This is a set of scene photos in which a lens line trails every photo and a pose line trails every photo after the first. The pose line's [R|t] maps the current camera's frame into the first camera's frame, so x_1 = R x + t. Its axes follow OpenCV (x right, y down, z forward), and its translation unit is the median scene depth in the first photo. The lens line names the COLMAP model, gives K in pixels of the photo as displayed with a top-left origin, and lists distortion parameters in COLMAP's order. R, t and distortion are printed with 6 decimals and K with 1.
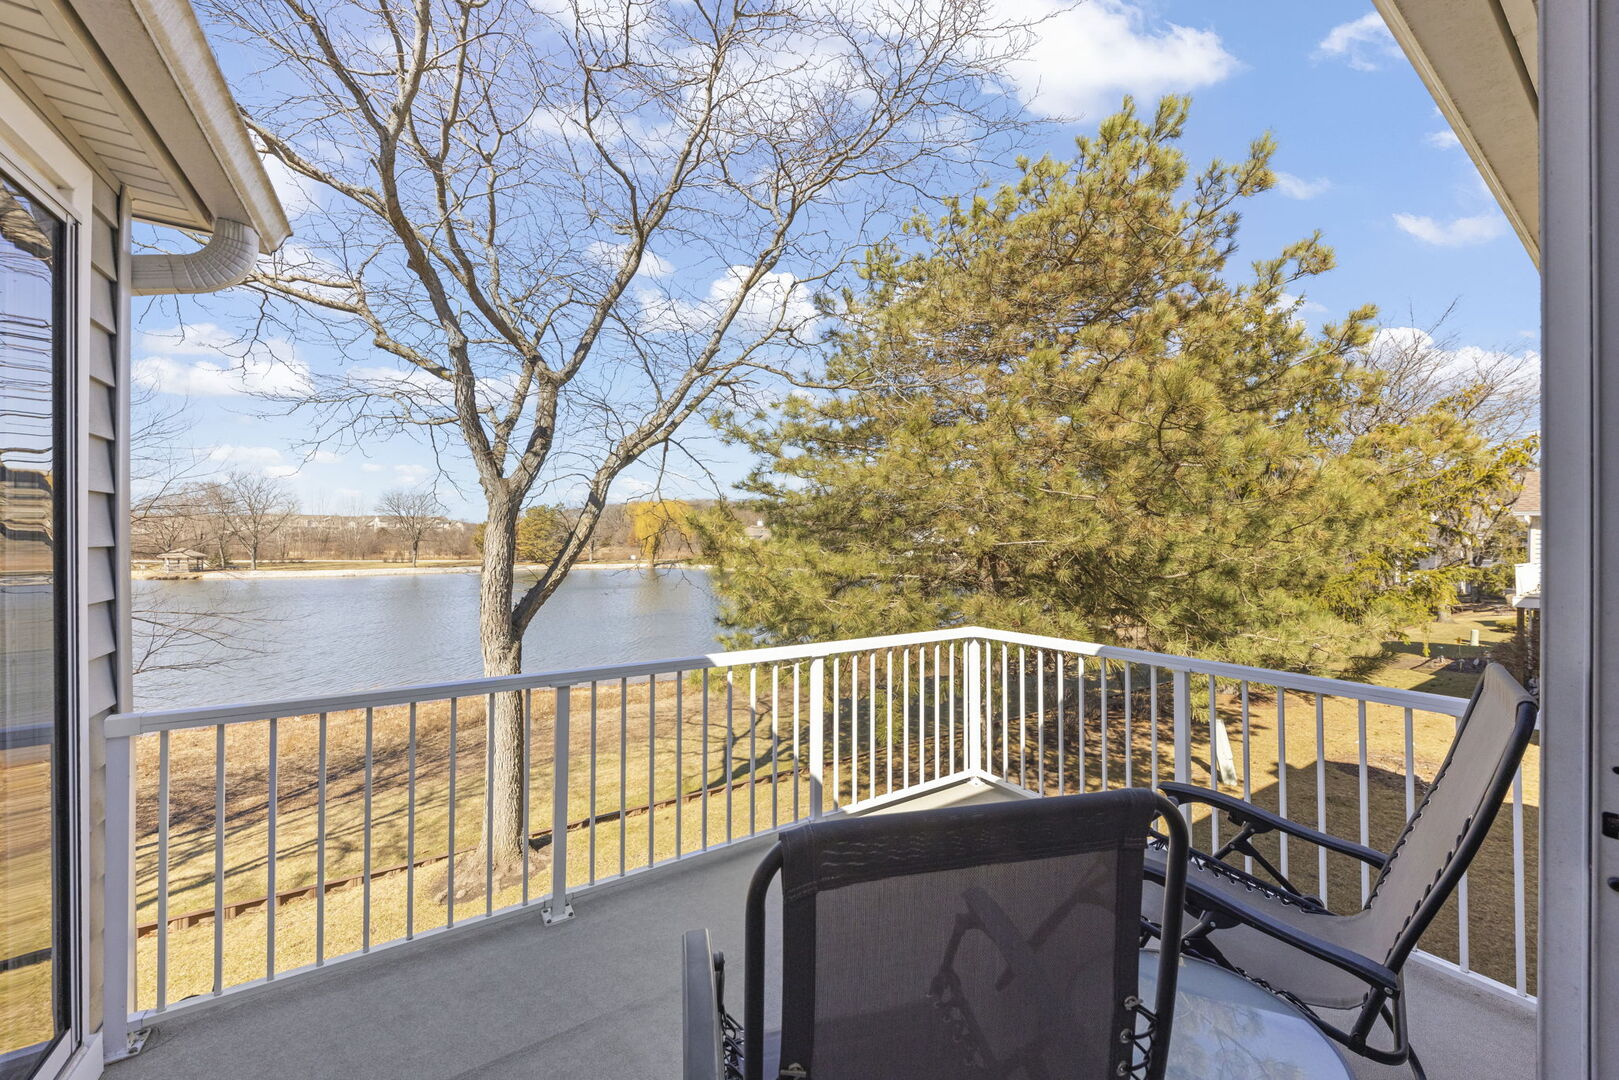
lens RADIAL K [[582.6, 0, 812.0], [0, 582.6, 534.0], [0, 0, 1]] dist [0.016377, -0.007866]
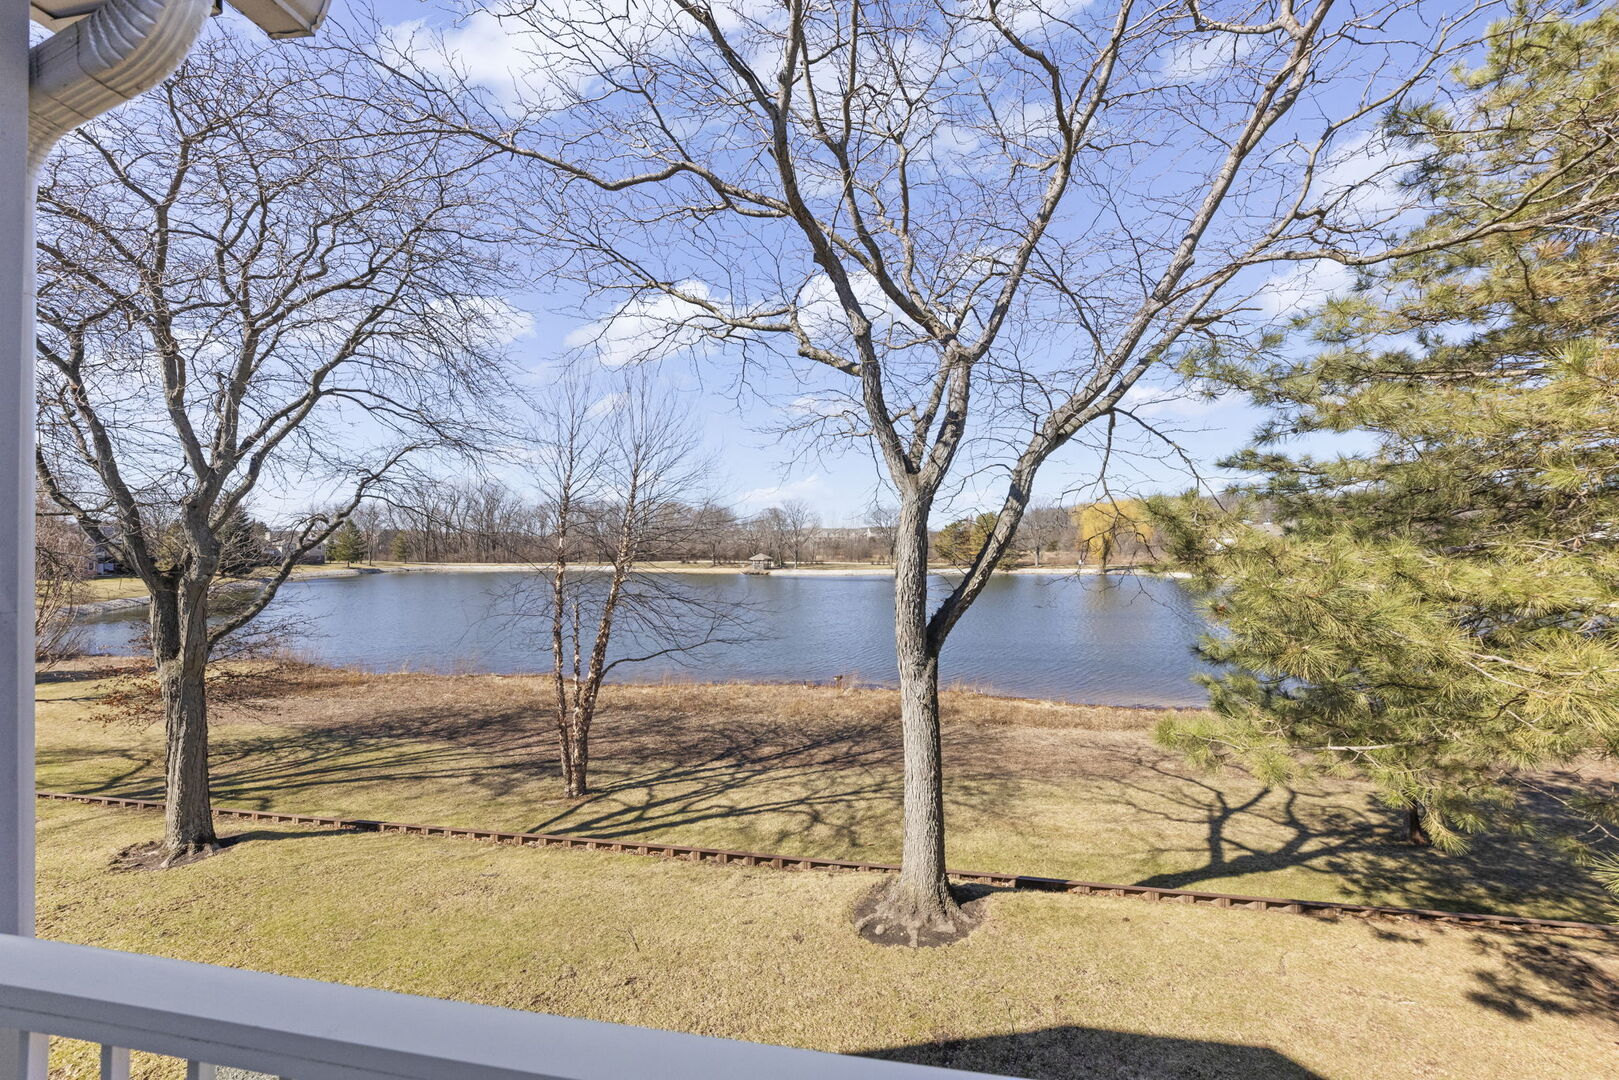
lens RADIAL K [[582.6, 0, 812.0], [0, 582.6, 534.0], [0, 0, 1]] dist [0.016377, -0.007866]
pose [[0.746236, -0.023157, -0.665278, -0.043520], [0.018063, 0.999731, -0.014537, 0.005106], [0.665436, -0.001169, 0.746454, 0.197307]]
